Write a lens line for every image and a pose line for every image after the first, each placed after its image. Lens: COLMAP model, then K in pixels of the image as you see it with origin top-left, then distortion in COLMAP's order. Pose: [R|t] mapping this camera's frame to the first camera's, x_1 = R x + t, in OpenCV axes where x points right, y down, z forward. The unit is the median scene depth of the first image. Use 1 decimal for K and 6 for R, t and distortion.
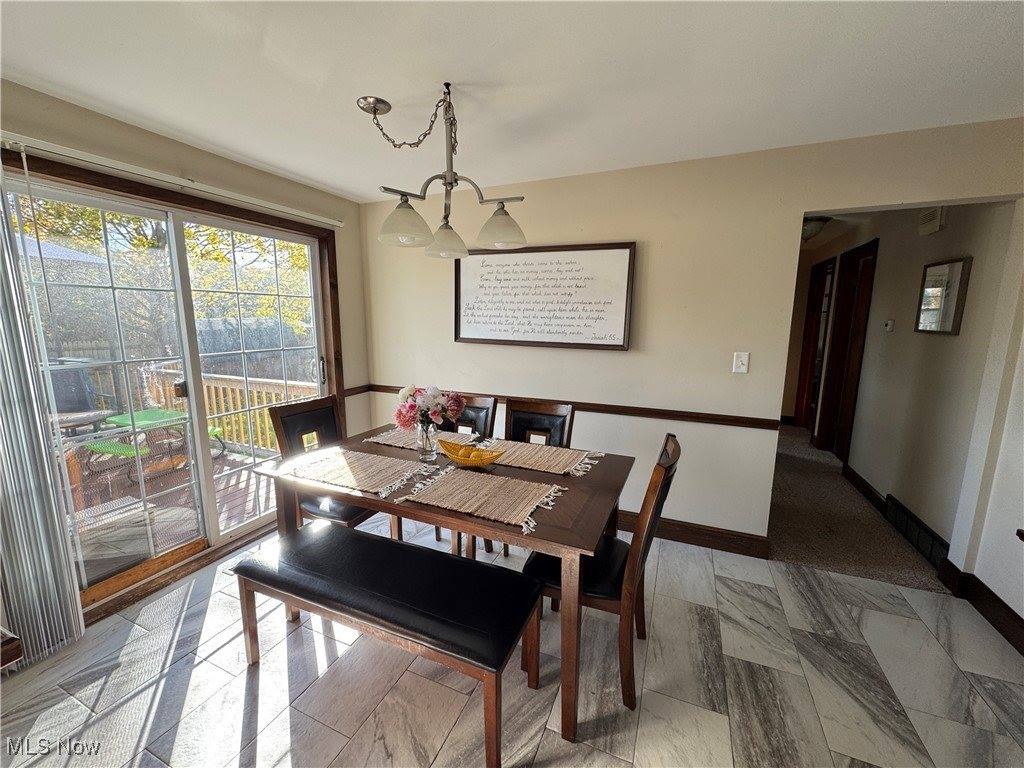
lens RADIAL K [[408.3, 0, 511.9], [0, 408.3, 388.5], [0, 0, 1]] dist [-0.002618, -0.000063]
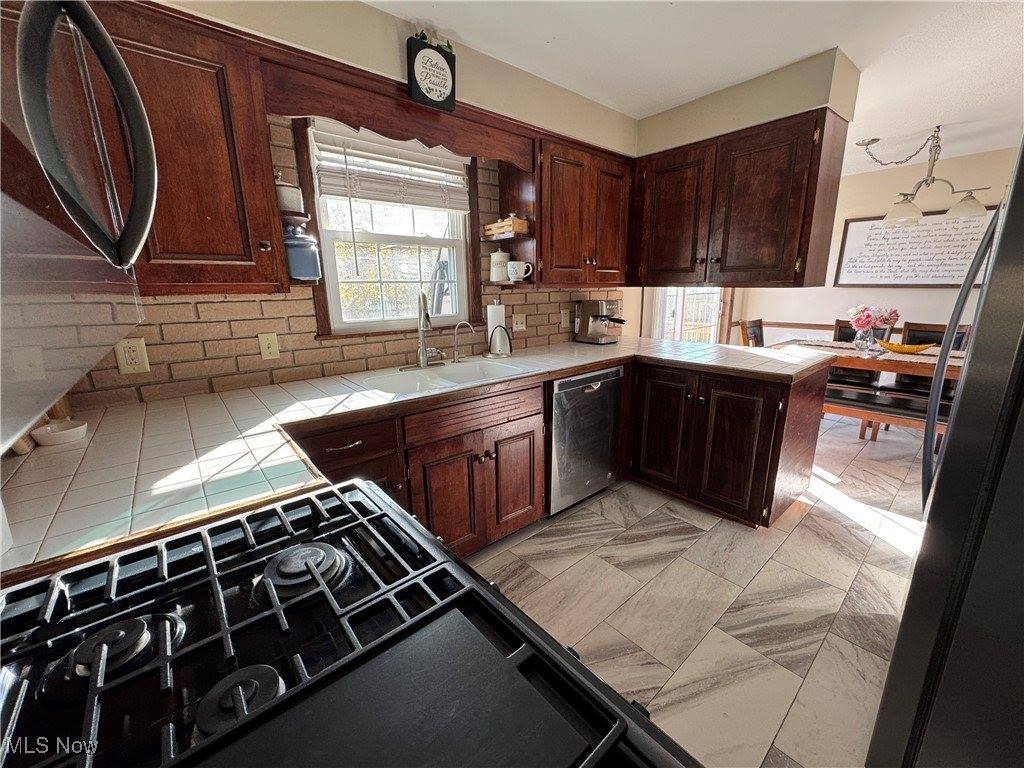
lens RADIAL K [[408.3, 0, 510.5], [0, 408.3, 383.6], [0, 0, 1]] dist [-0.002618, -0.000063]
pose [[0.895705, 0.079504, -0.437483, -0.916679], [-0.050403, 0.995698, 0.077753, 0.295981], [0.441782, -0.047594, 0.895859, -1.367091]]
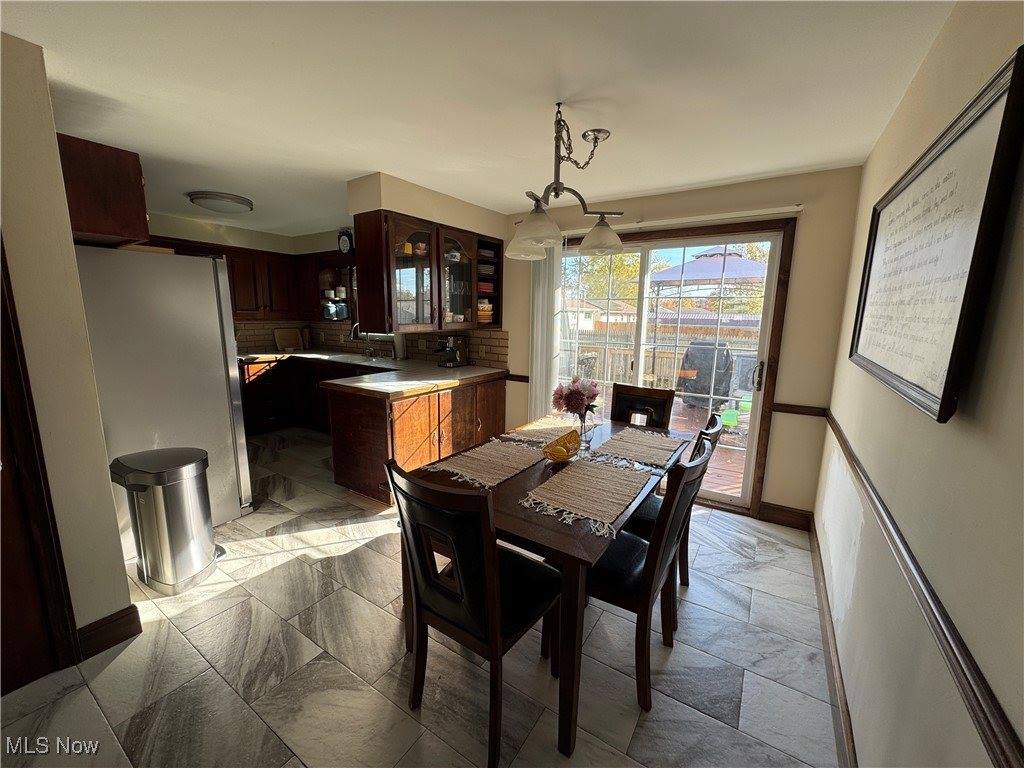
lens RADIAL K [[408.3, 0, 509.0], [0, 408.3, 377.9], [0, 0, 1]] dist [-0.002618, -0.000063]
pose [[-0.180075, 0.149291, -0.972258, 0.720004], [-0.178517, 0.967042, 0.181554, -0.139990], [0.967318, 0.206258, -0.147489, 0.792722]]
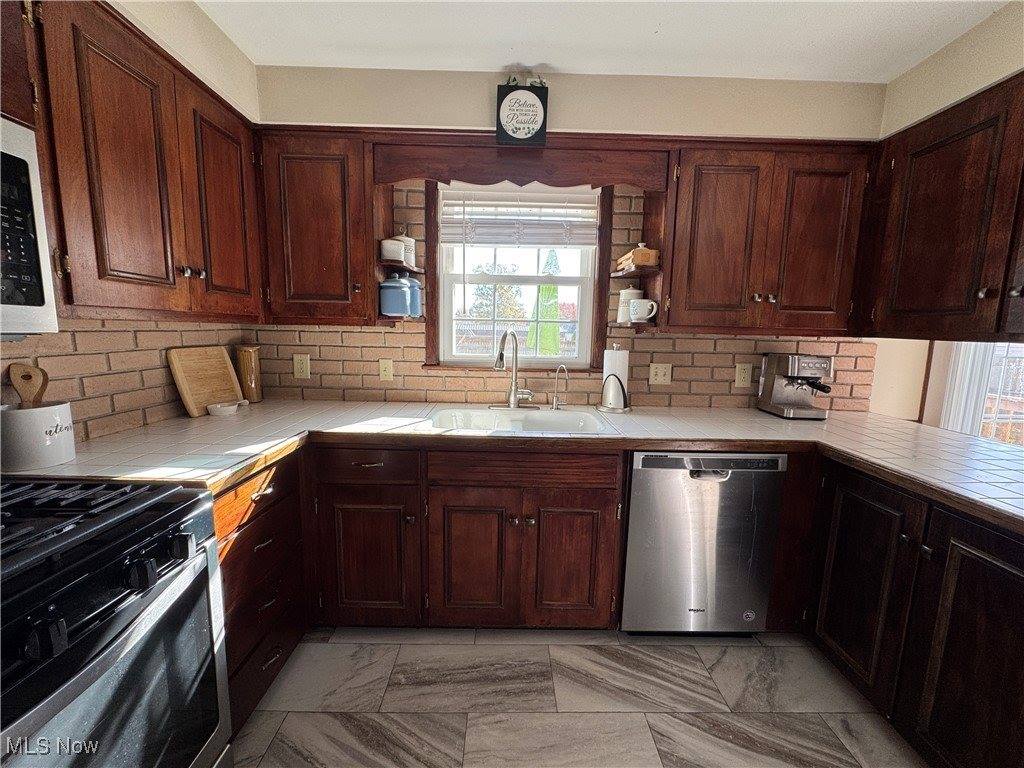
lens RADIAL K [[408.3, 0, 514.3], [0, 408.3, 383.1], [0, 0, 1]] dist [-0.002618, -0.000063]
pose [[0.406659, 0.117792, -0.905954, -0.659218], [-0.168368, 0.984330, 0.052407, 0.229012], [0.897931, 0.131222, 0.420119, -0.925358]]
